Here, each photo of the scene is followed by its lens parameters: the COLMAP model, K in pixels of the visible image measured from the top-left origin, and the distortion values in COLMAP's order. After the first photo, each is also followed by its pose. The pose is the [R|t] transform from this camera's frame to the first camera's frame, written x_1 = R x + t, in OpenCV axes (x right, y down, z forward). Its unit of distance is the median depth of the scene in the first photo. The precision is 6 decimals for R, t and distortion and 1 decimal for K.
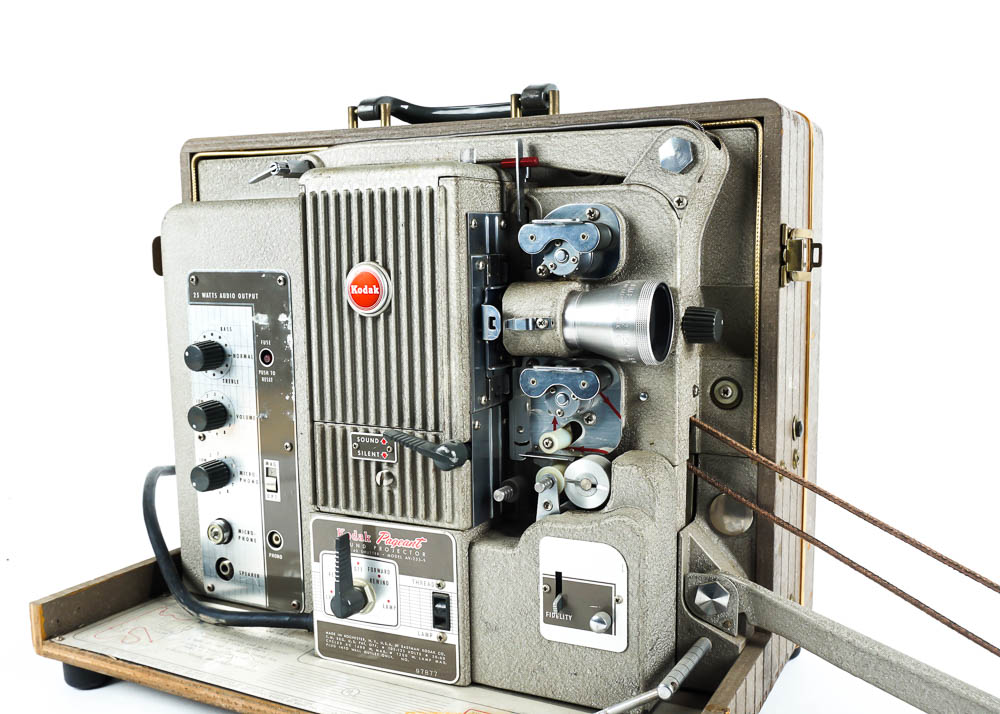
lens RADIAL K [[990.0, 0, 500.1], [0, 990.0, 364.5], [0, 0, 1]] dist [-0.014232, 0.000000]
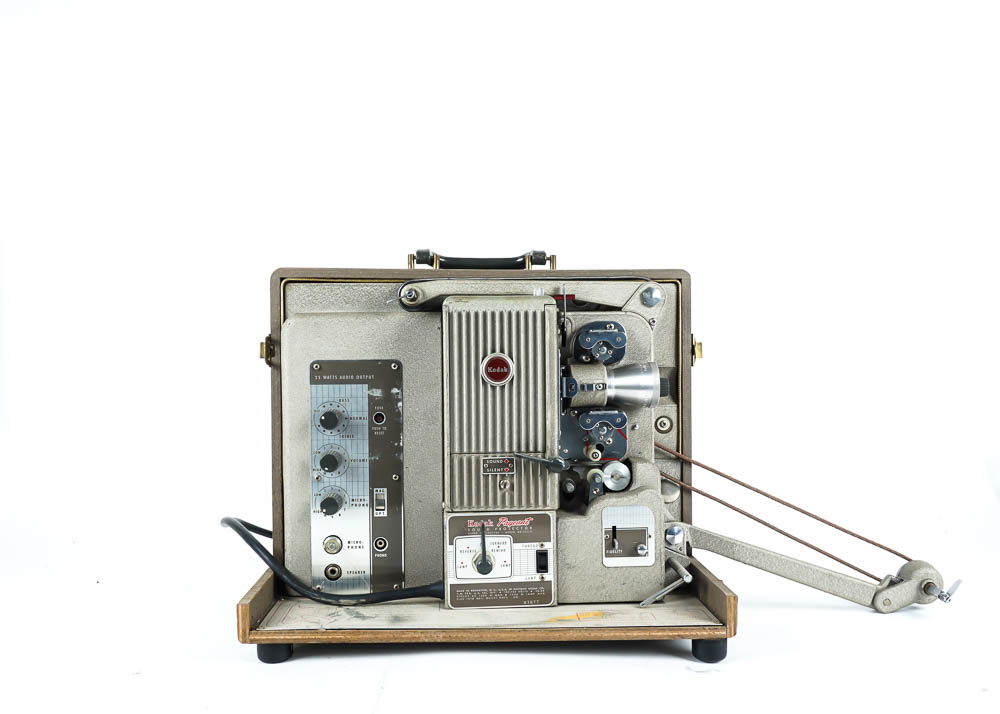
lens RADIAL K [[891.2, 0, 499.3], [0, 891.2, 360.9], [0, 0, 1]] dist [-0.019292, 0.029475]
pose [[0.866962, -0.002564, 0.498368, -0.863898], [0.055894, 0.994178, -0.092117, 0.047344], [-0.495231, 0.107718, 0.862058, -0.292430]]
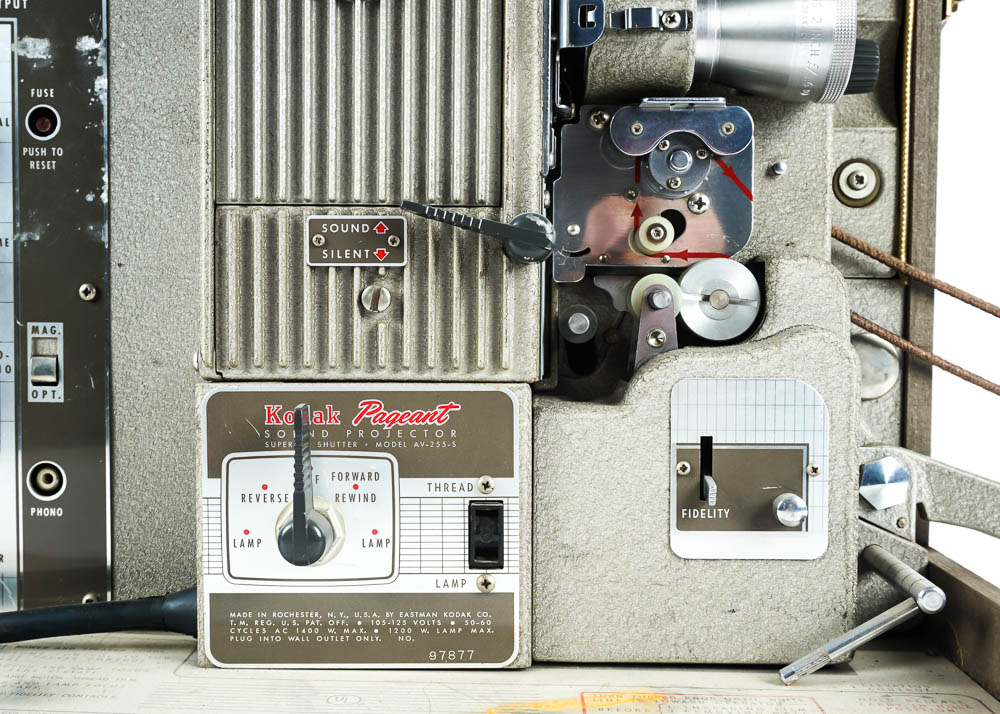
lens RADIAL K [[1287.4, 0, 501.8], [0, 1287.4, 359.8], [0, 0, 1]] dist [0.006626, 0.000000]
pose [[0.896973, 0.000869, 0.442084, -0.369854], [0.032790, 0.997113, -0.068490, 0.199946], [-0.440867, 0.075929, 0.894355, 0.338573]]
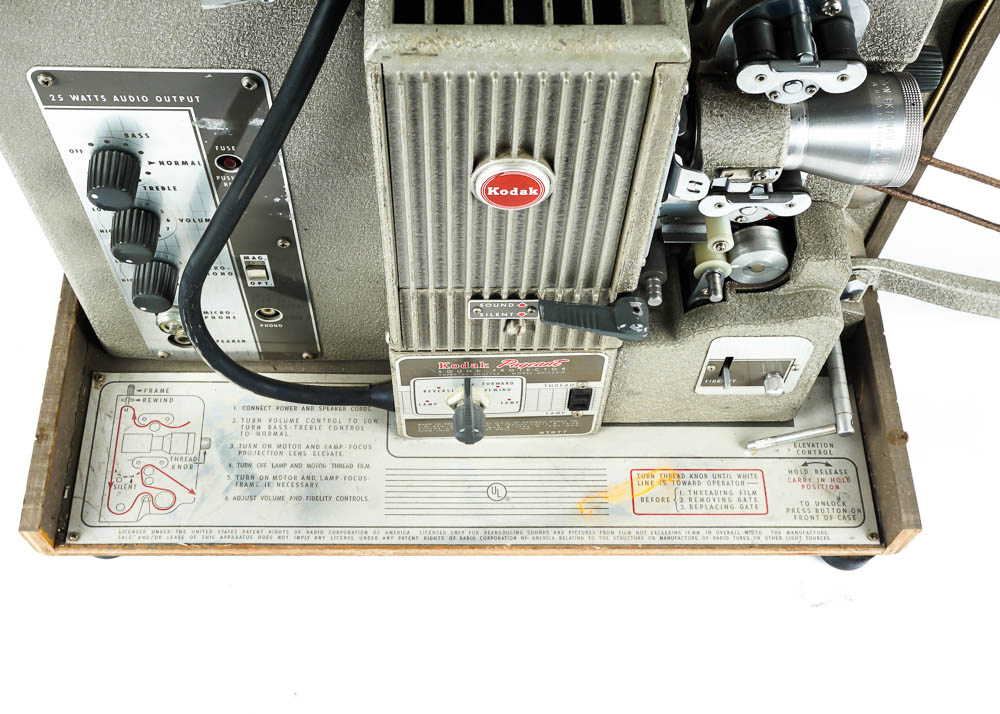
lens RADIAL K [[1247.9, 0, 497.5], [0, 1247.9, 359.6], [0, 0, 1]] dist [-0.000258, 0.000000]
pose [[0.879733, -0.396951, 0.261724, -0.397029], [0.014724, 0.572936, 0.819468, -0.673766], [-0.475240, -0.717059, 0.509876, 0.492390]]
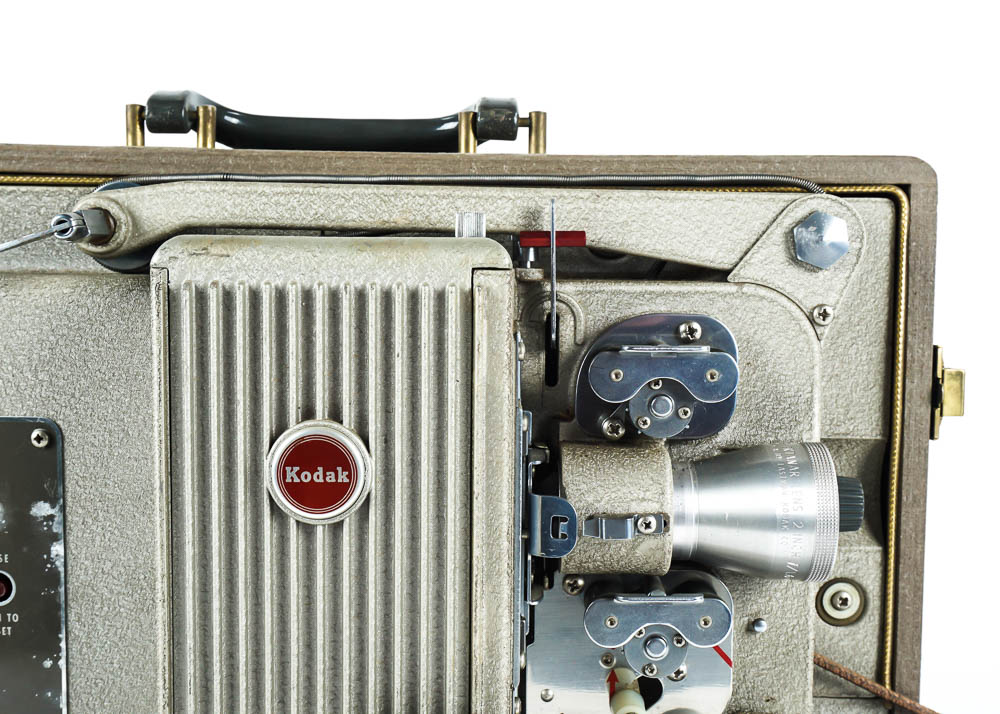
lens RADIAL K [[1287.4, 0, 500.2], [0, 1287.4, 355.1], [0, 0, 1]] dist [0.006626, 0.000000]
pose [[0.895846, -0.013347, 0.444165, -0.343655], [0.031977, 0.998894, -0.034479, -0.109928], [-0.443213, 0.045091, 0.895281, 0.336867]]
